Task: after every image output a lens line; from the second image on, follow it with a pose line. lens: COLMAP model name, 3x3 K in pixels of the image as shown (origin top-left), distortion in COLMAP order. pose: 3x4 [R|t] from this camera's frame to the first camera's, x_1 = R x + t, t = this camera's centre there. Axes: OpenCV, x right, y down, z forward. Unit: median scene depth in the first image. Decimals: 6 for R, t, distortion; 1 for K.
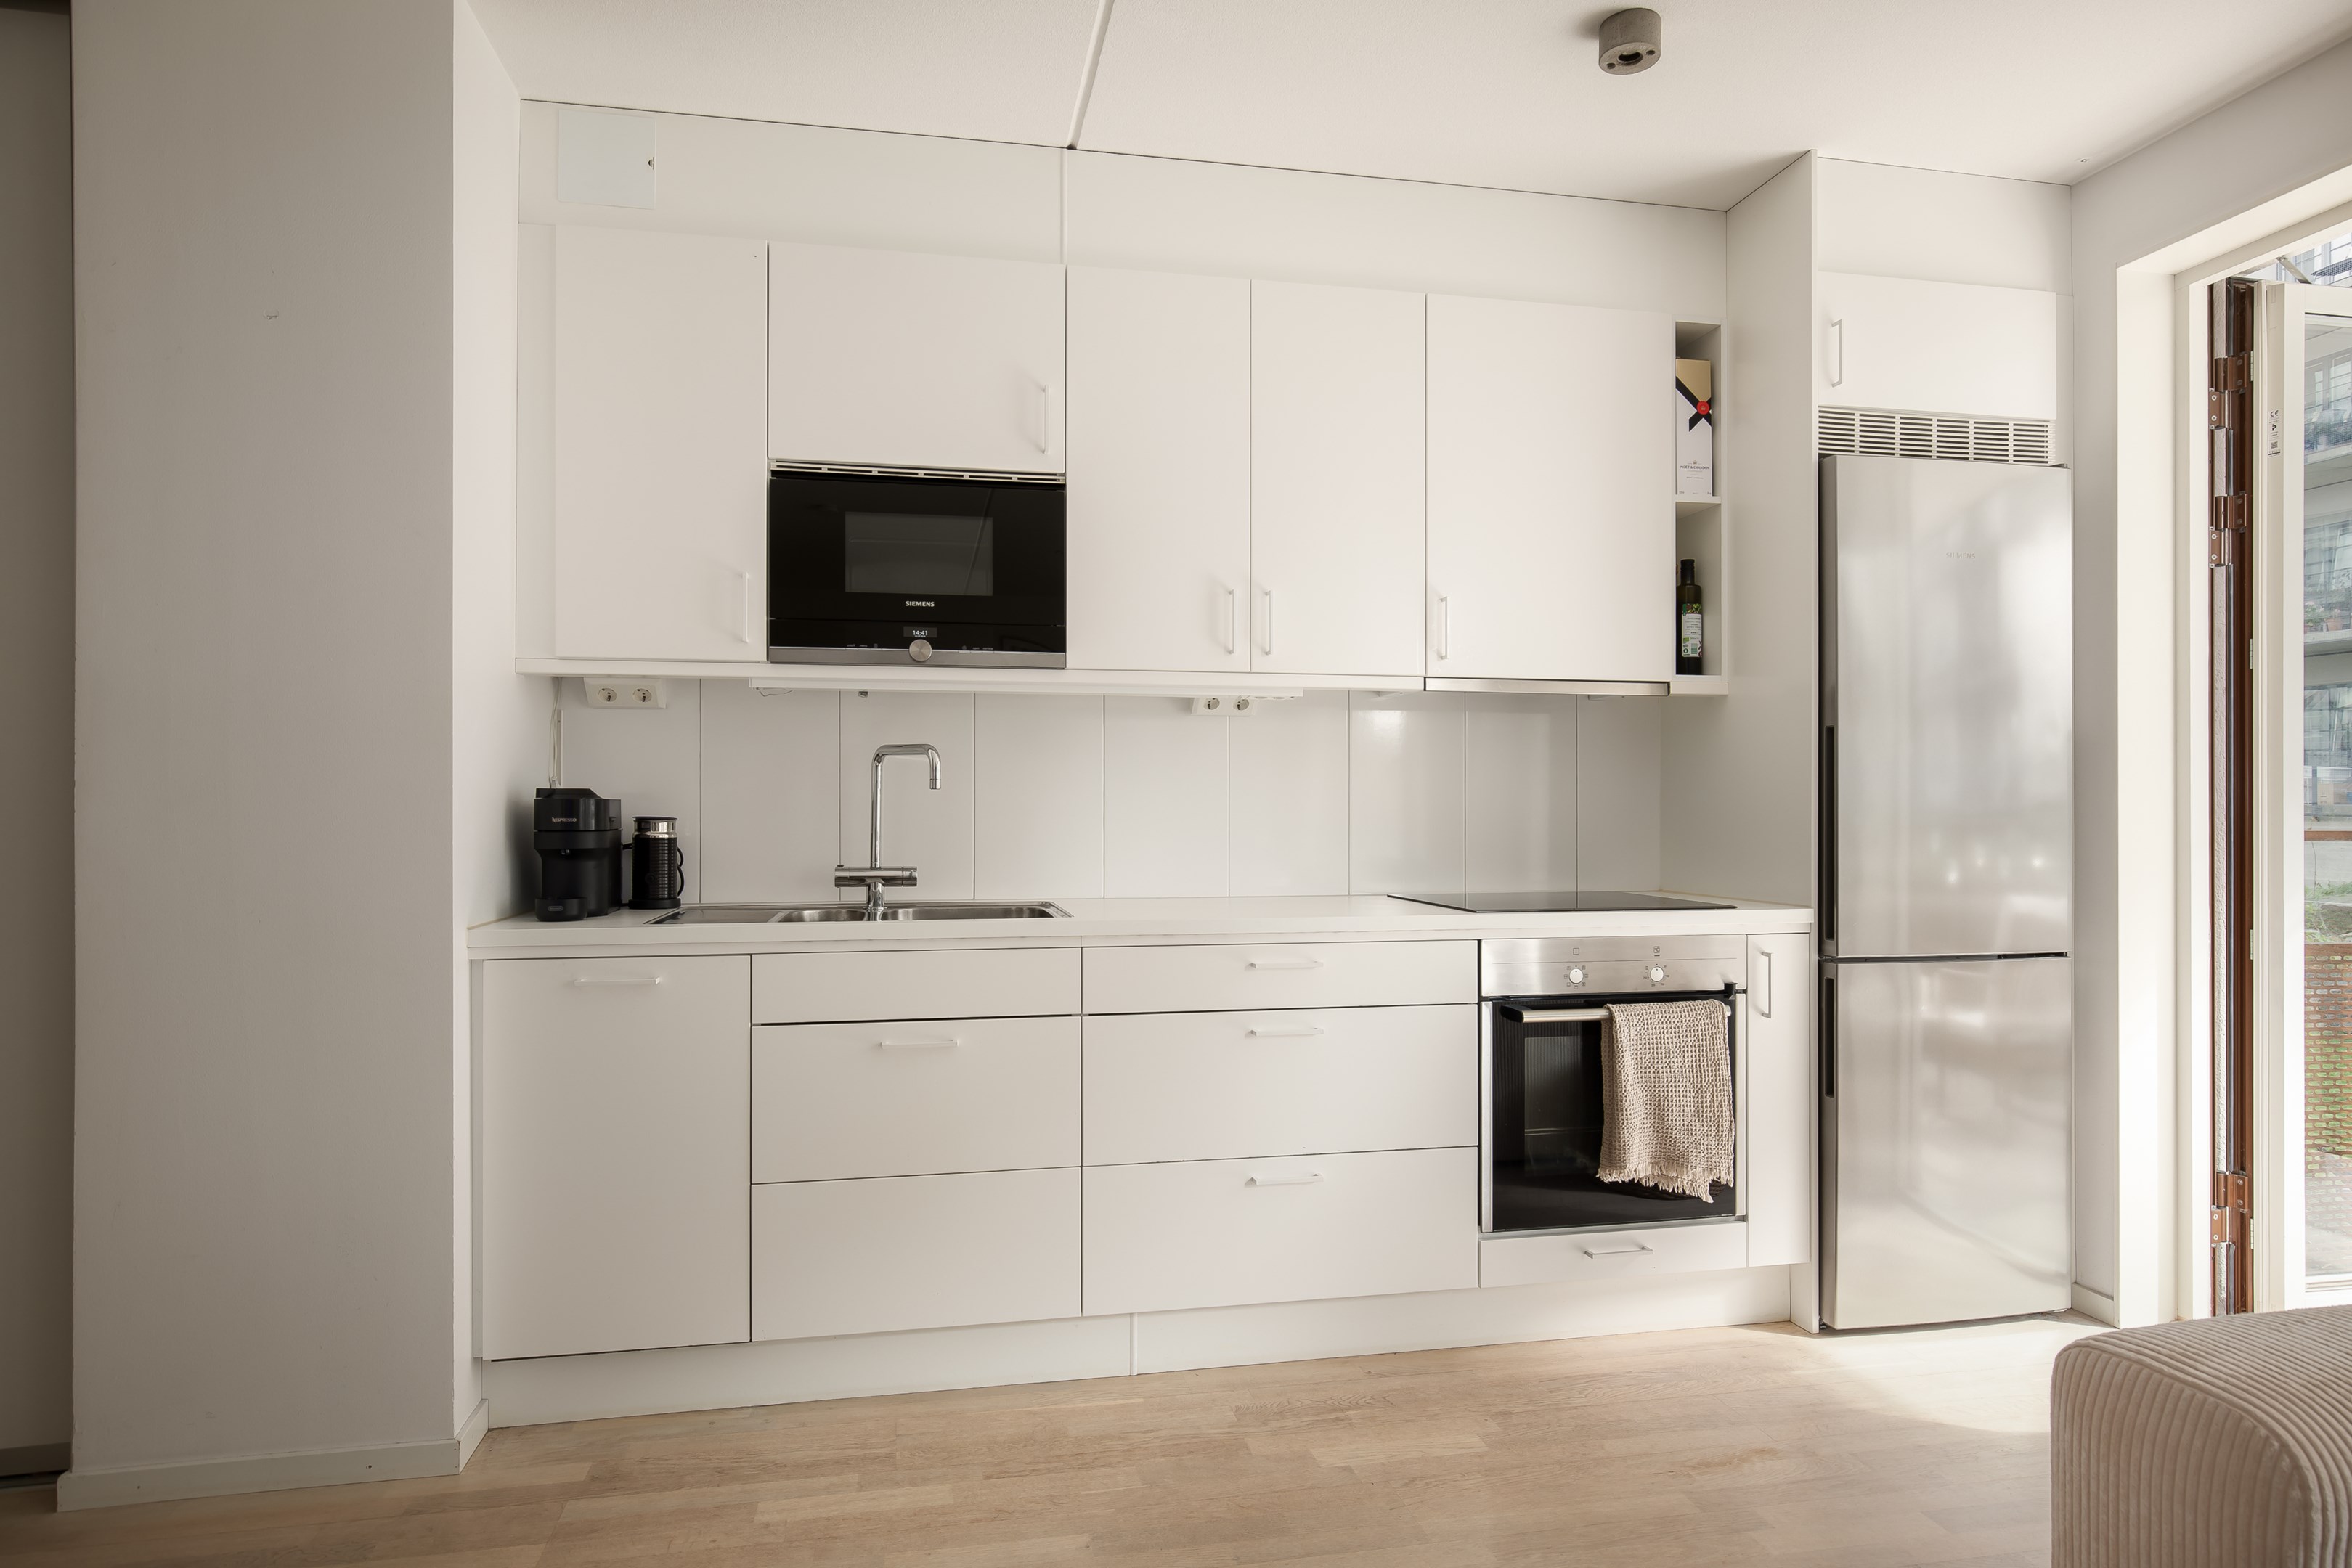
lens RADIAL K [[1350.2, 0, 1176.6], [0, 1350.2, 804.0], [0, 0, 1]] dist [-0.002733, 0.001350]
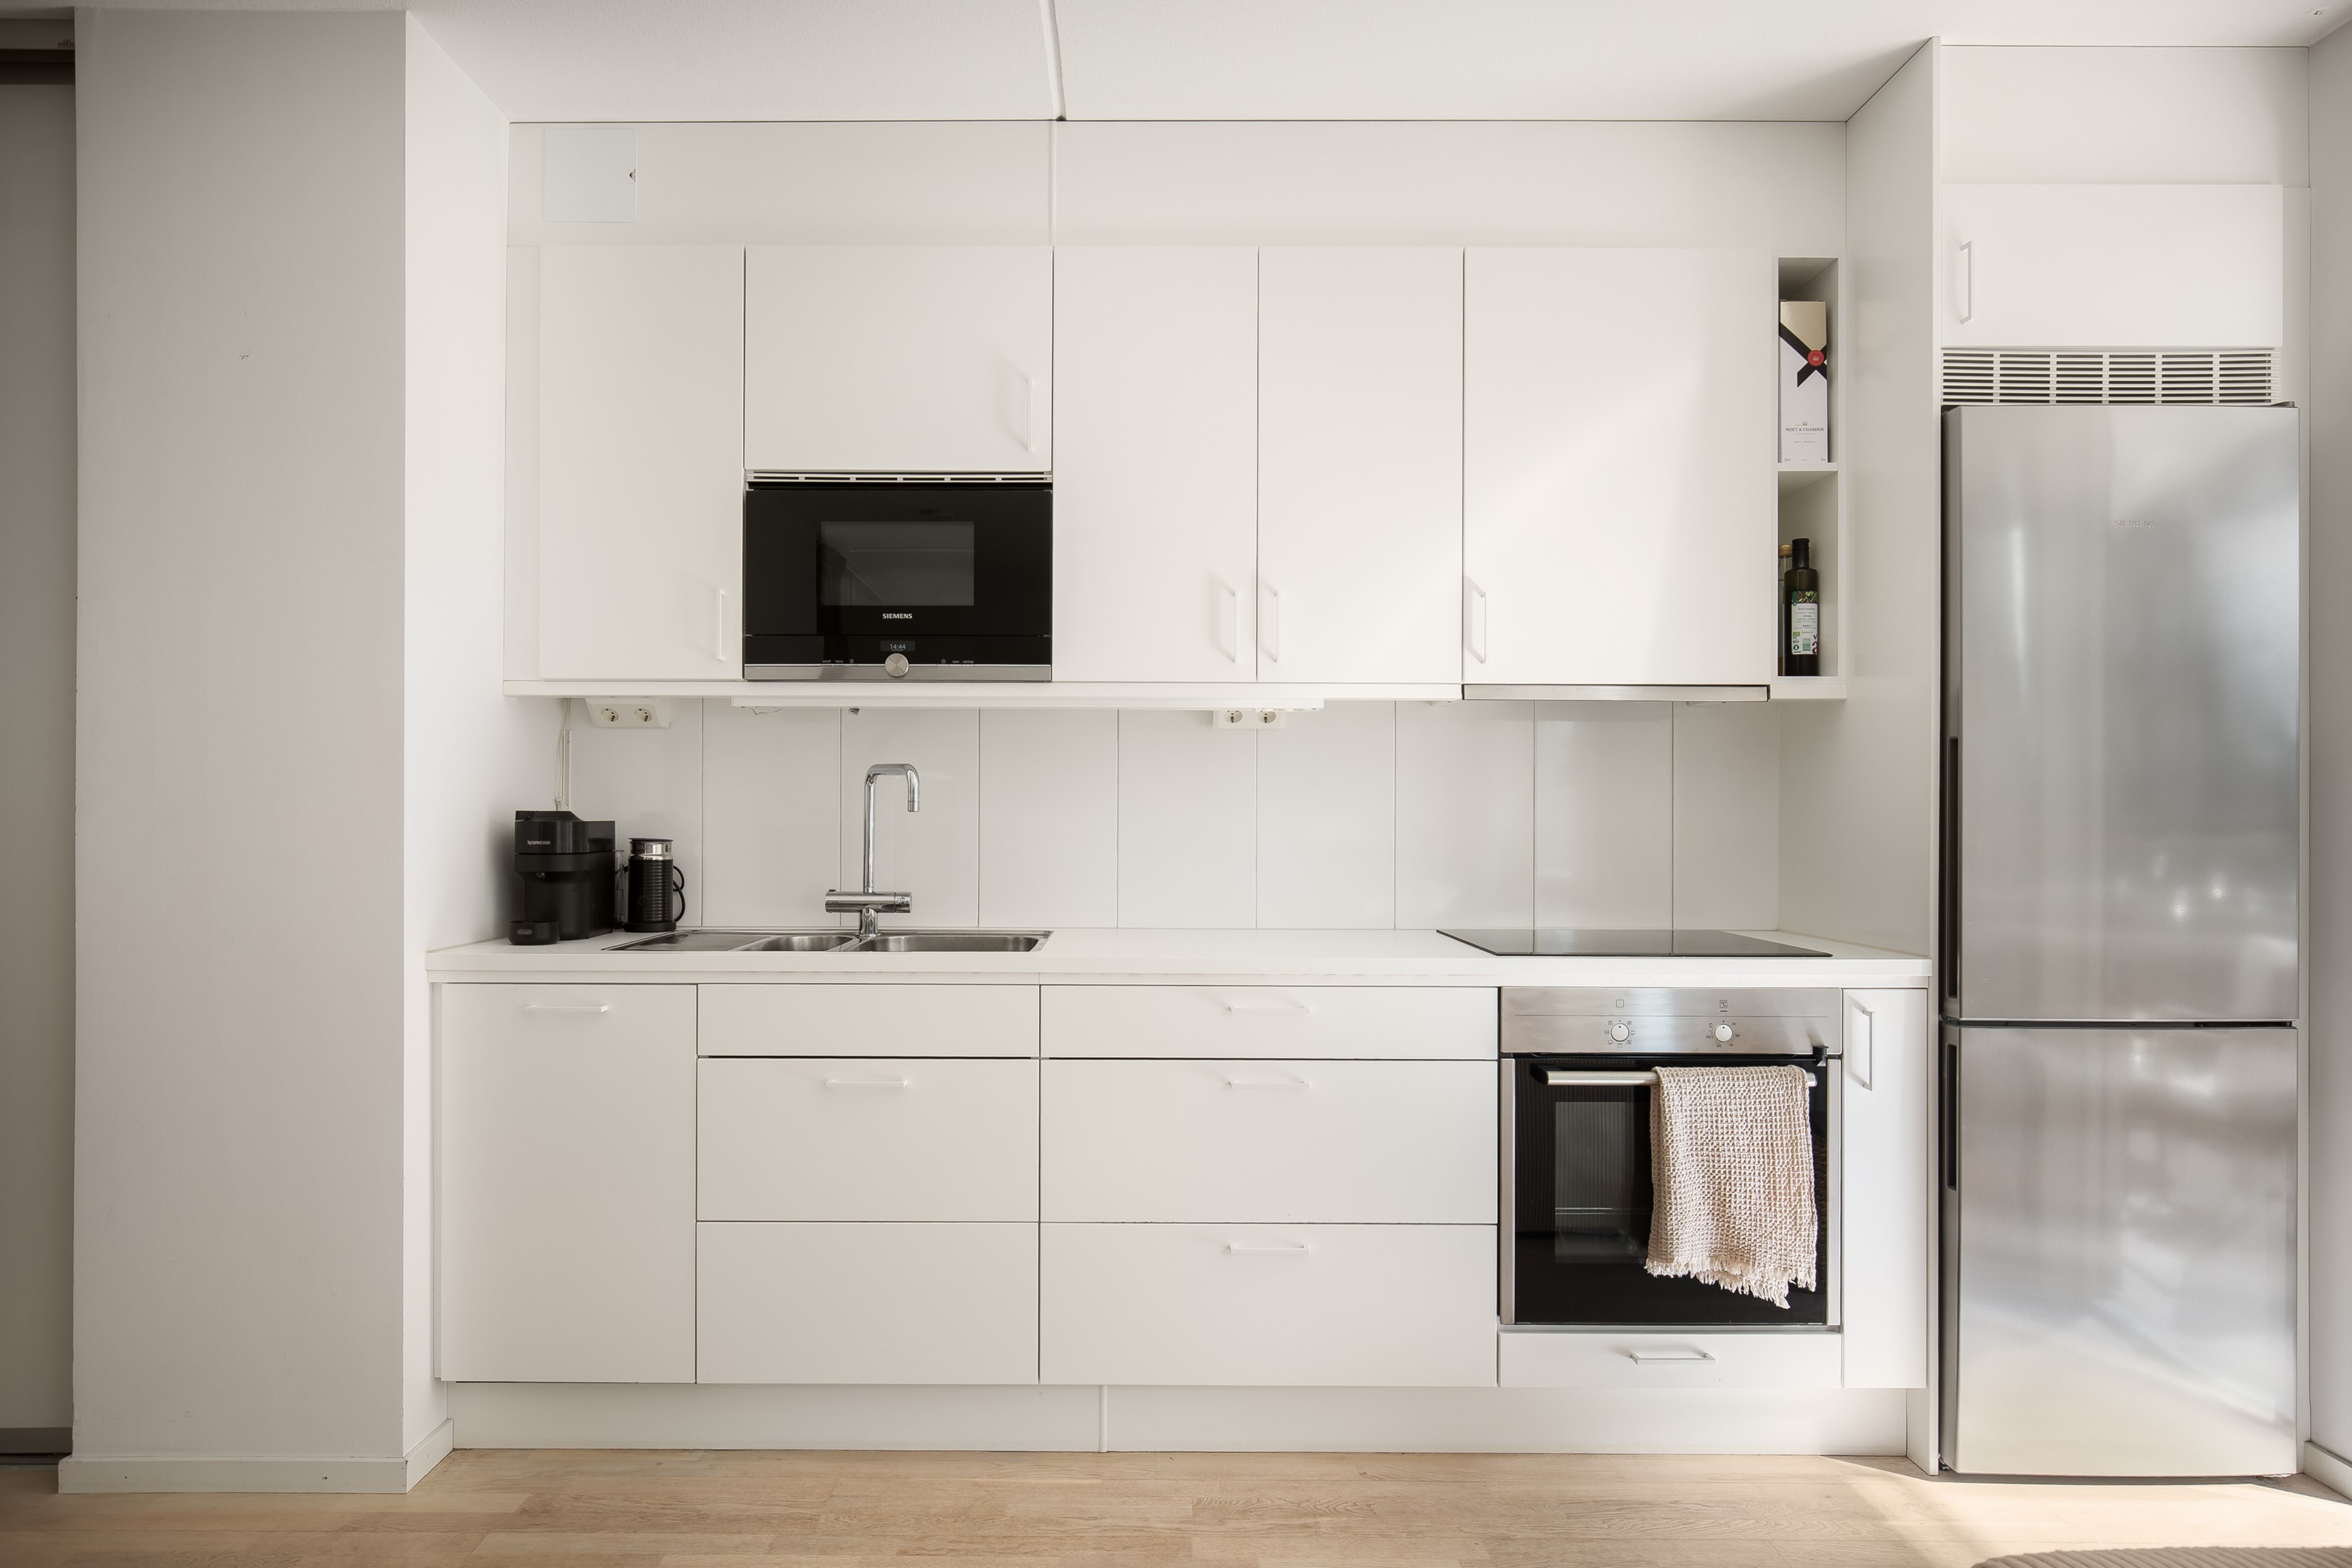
lens RADIAL K [[1418.7, 0, 1134.8], [0, 1418.7, 813.1], [0, 0, 1]] dist [-0.002244, 0.000363]
pose [[0.980046, 0.002904, -0.198749, 0.169116], [-0.002793, 0.999996, 0.000841, -0.011102], [0.198750, -0.000270, 0.980050, 0.056828]]
